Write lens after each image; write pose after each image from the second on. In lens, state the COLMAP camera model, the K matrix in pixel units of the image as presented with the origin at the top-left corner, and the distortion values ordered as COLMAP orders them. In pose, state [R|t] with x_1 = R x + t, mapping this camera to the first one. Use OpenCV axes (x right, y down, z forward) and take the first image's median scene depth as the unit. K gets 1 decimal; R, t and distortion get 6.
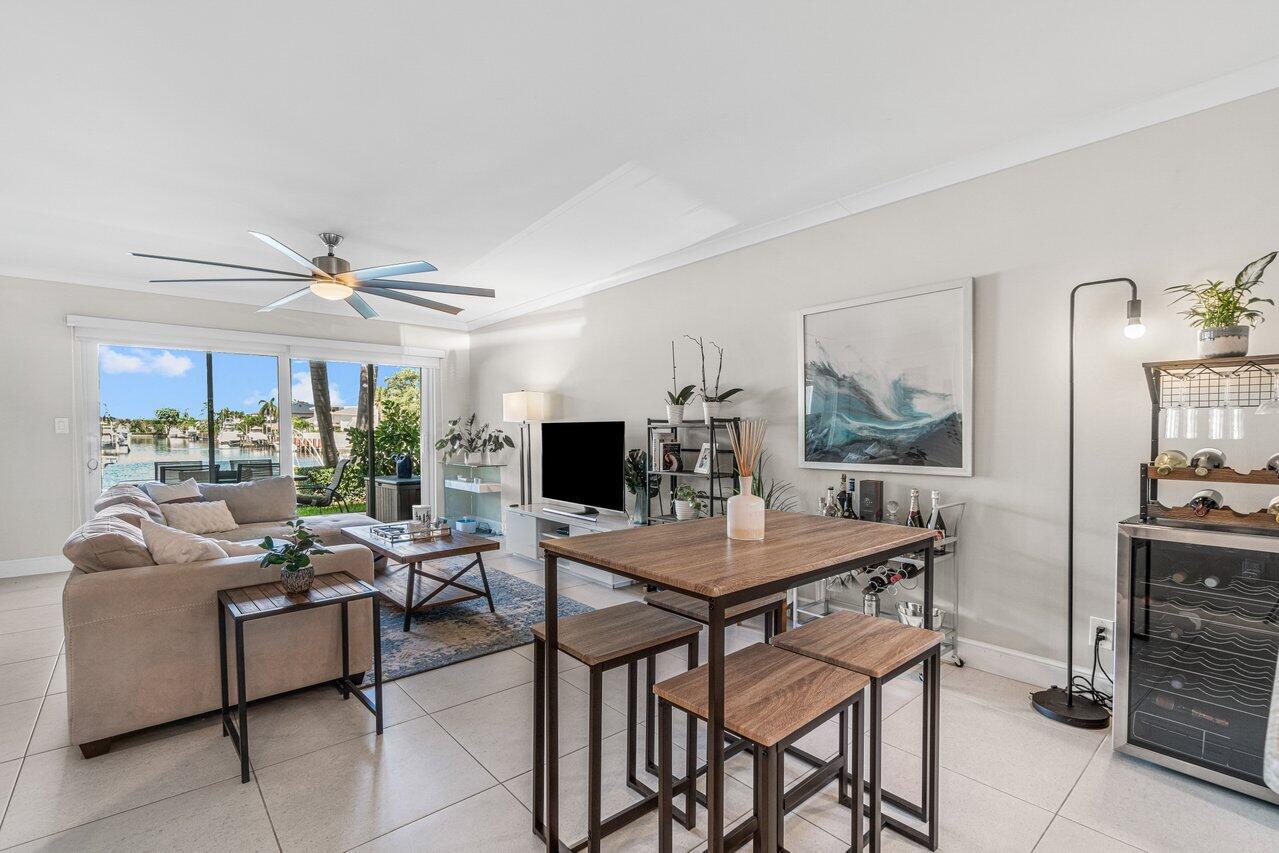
lens RADIAL K [[579.8, 0, 619.6], [0, 579.8, 448.2], [0, 0, 1]] dist [-0.004338, 0.000532]
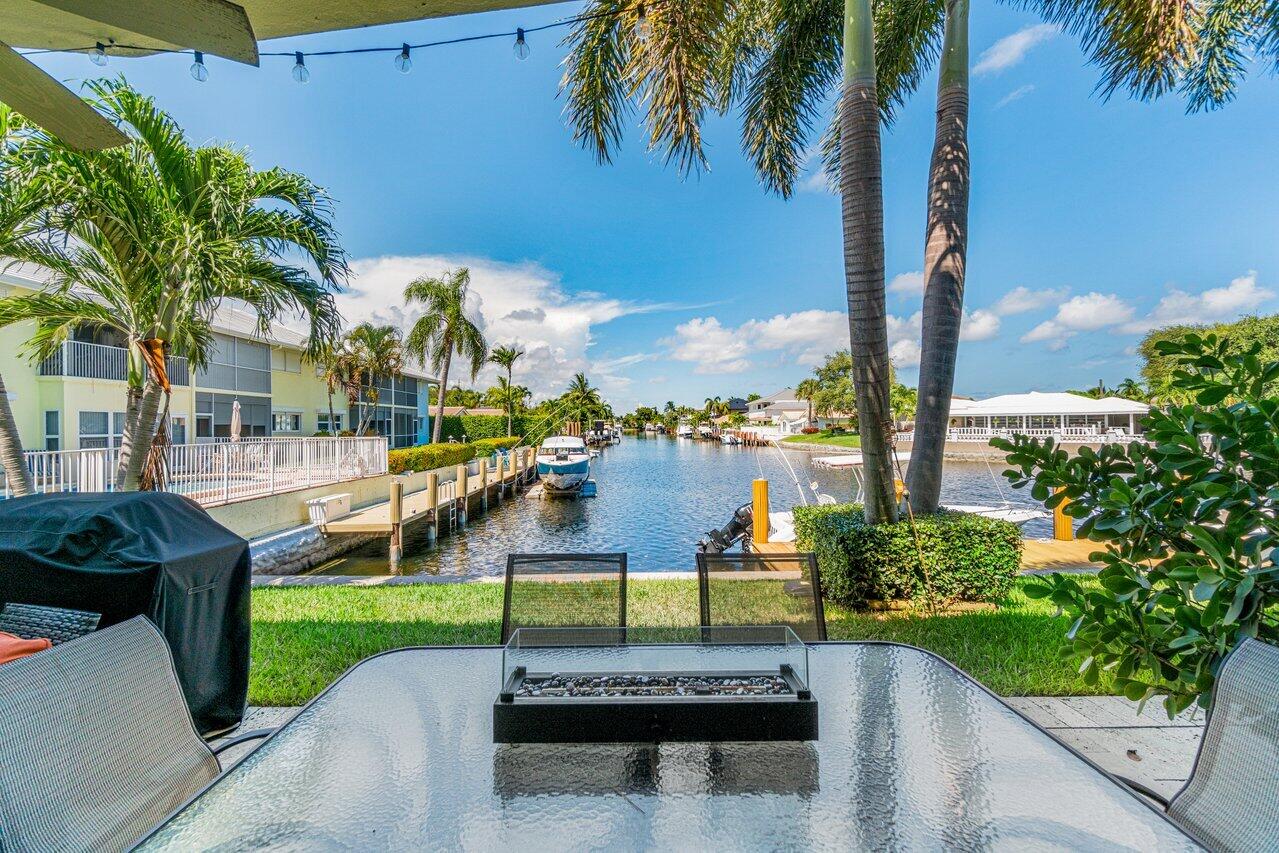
lens RADIAL K [[556.3, 0, 641.8], [0, 556.3, 426.1], [0, 0, 1]] dist [-0.003078, 0.001507]
pose [[0.784150, -0.008913, -0.620508, -0.888007], [-0.006033, 0.999740, -0.021984, -0.070794], [0.620542, 0.020982, 0.783892, 1.295219]]
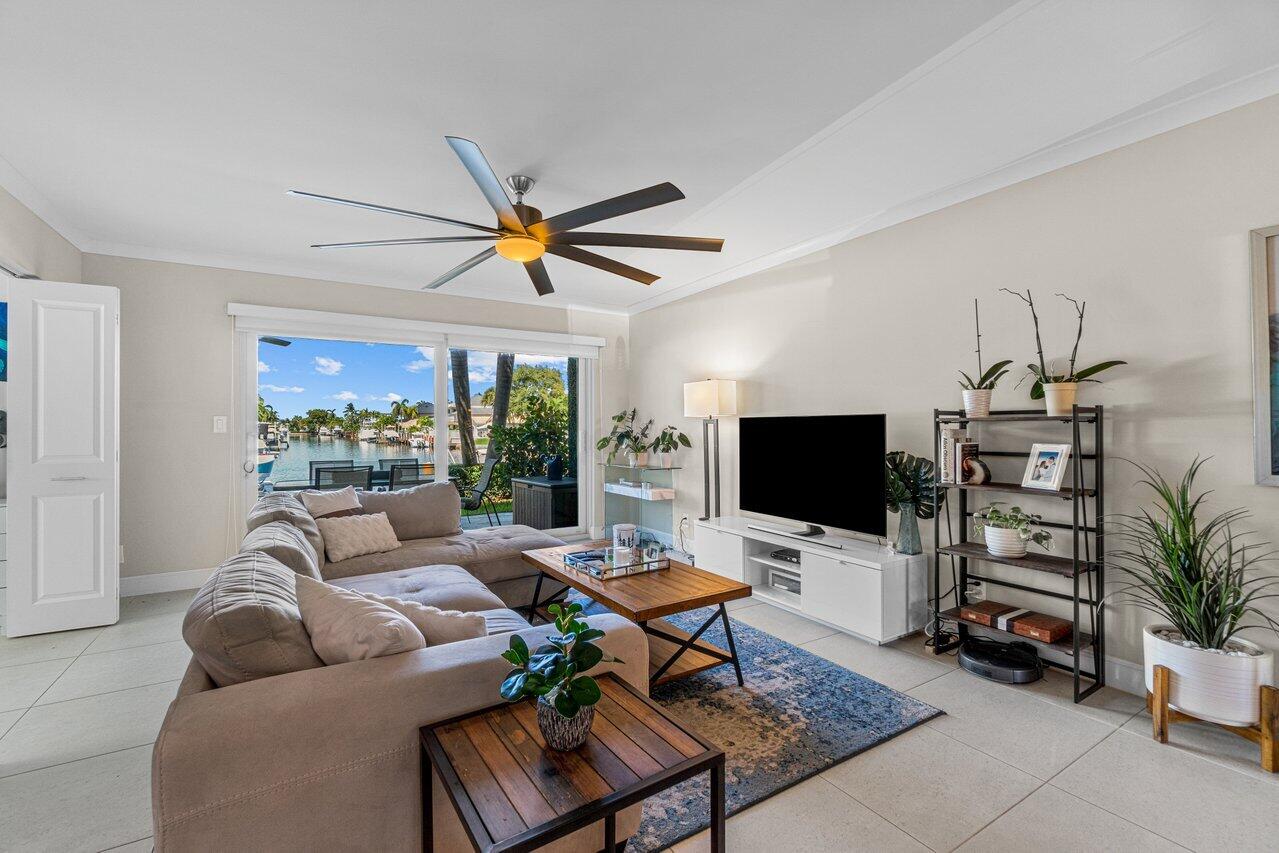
lens RADIAL K [[556.3, 0, 624.3], [0, 556.3, 425.5], [0, 0, 1]] dist [-0.003078, 0.001507]
pose [[0.987228, -0.005887, -0.159208, -0.189838], [0.000526, 0.999432, -0.033695, -0.007450], [0.159315, 0.033180, 0.986670, 0.229196]]
